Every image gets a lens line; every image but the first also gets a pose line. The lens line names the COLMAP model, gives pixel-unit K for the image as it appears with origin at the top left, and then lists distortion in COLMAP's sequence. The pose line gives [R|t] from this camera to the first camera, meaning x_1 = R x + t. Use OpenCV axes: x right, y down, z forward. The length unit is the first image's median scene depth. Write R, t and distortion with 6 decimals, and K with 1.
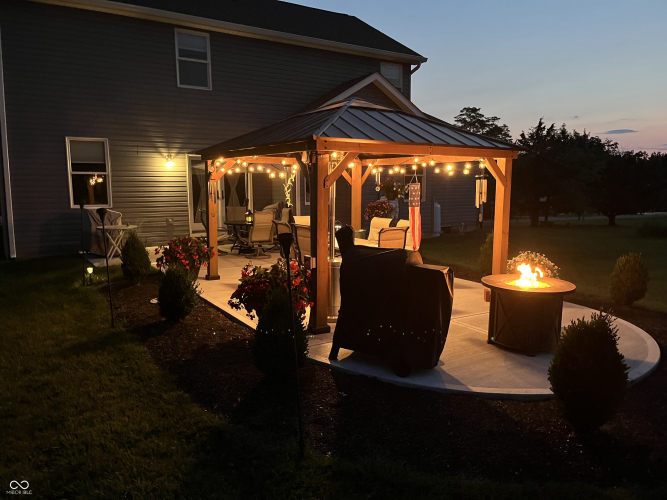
lens RADIAL K [[508.1, 0, 329.6], [0, 508.1, 246.0], [0, 0, 1]] dist [0.062277, -0.070326]
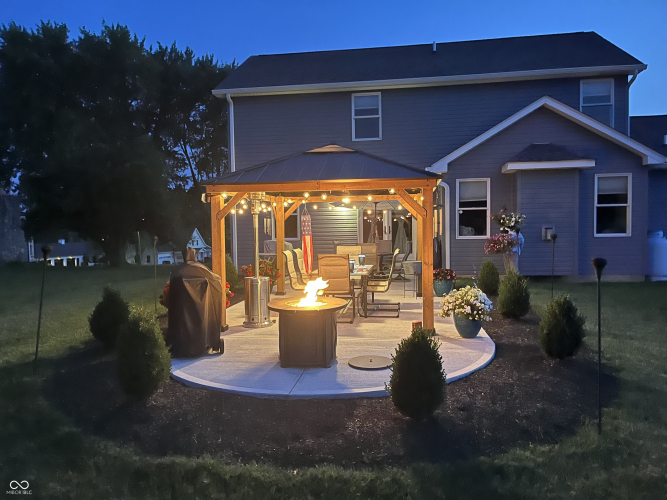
lens RADIAL K [[508.1, 0, 329.6], [0, 508.1, 246.0], [0, 0, 1]] dist [0.062277, -0.070326]
pose [[0.759560, 0.013297, -0.650302, 0.446753], [-0.062135, 0.996702, -0.052195, 0.001513], [0.647463, 0.080051, 0.757881, 0.078230]]
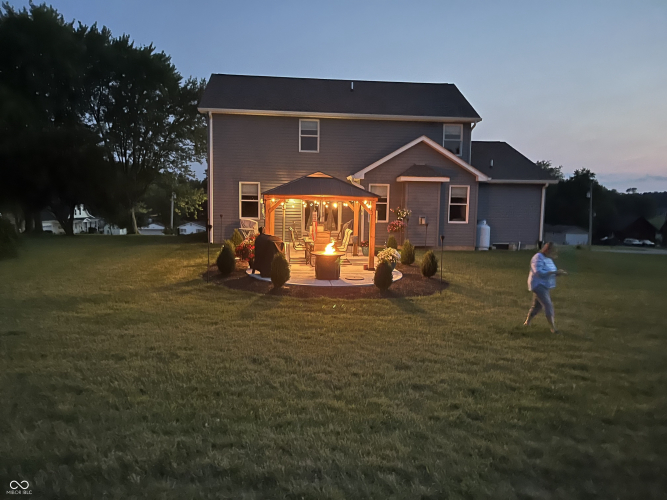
lens RADIAL K [[508.1, 0, 329.6], [0, 508.1, 246.0], [0, 0, 1]] dist [0.062277, -0.070326]
pose [[0.889302, 0.058855, -0.453517, 0.602964], [-0.074865, 0.997042, -0.017413, 0.031270], [0.451151, 0.049438, 0.891077, -0.481952]]
